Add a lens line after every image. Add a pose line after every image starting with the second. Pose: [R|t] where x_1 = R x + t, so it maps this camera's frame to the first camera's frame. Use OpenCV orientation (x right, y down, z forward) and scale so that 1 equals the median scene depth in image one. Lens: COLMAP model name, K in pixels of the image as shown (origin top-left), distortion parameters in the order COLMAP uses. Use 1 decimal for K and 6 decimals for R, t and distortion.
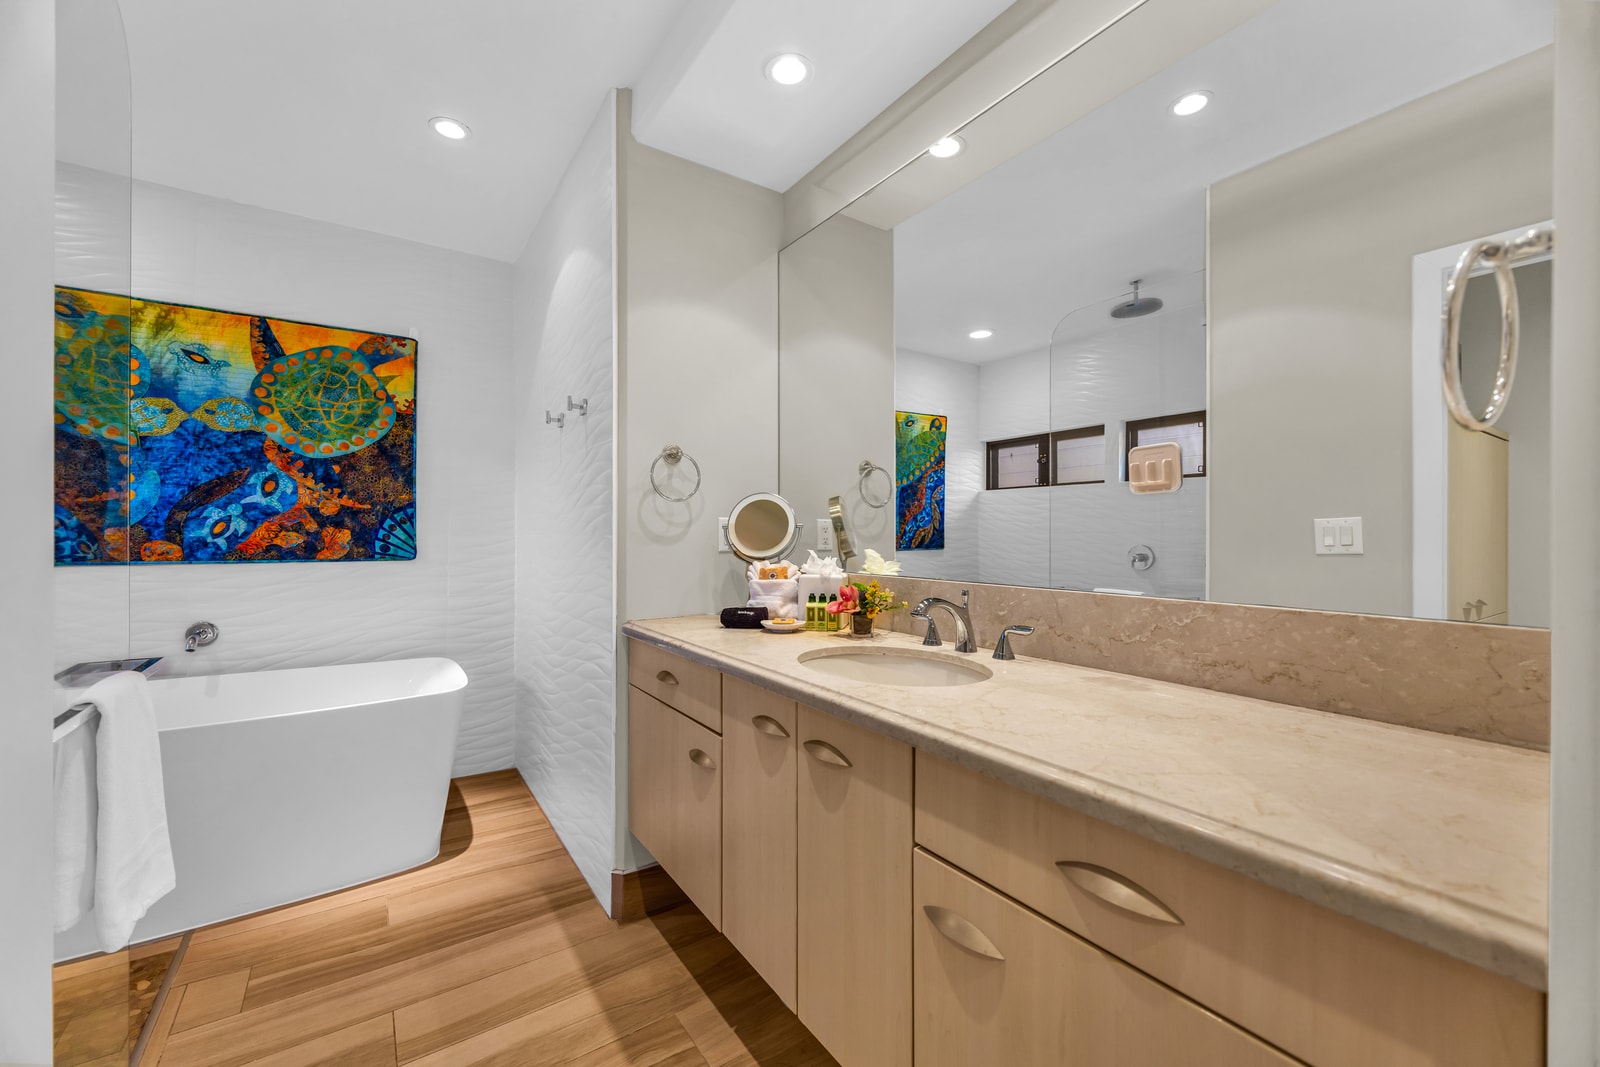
lens RADIAL K [[614.3, 0, 796.8], [0, 614.3, 528.7], [0, 0, 1]] dist [-0.001159, -0.000018]
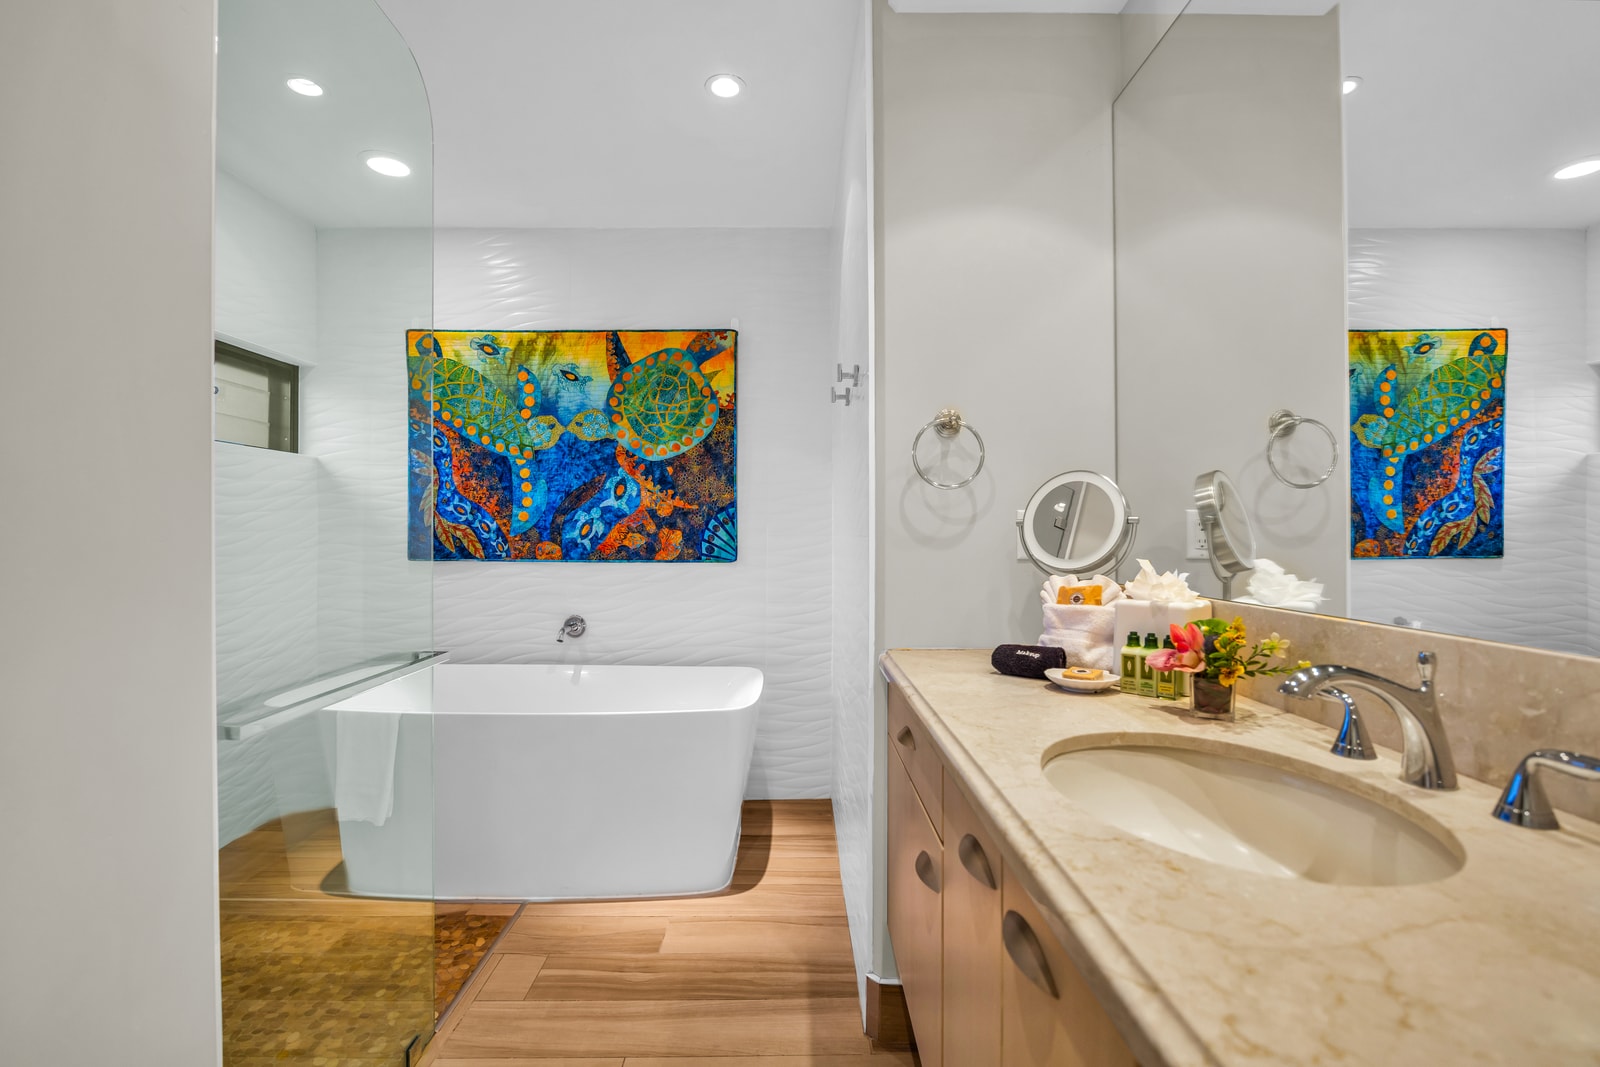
lens RADIAL K [[723.6, 0, 800.4], [0, 723.6, 530.7], [0, 0, 1]] dist [-0.013374, 0.000274]
pose [[0.842672, -0.006259, -0.538391, 0.074133], [0.008730, 0.999960, 0.002039, 0.001019], [0.538357, -0.006418, 0.842693, 0.127856]]
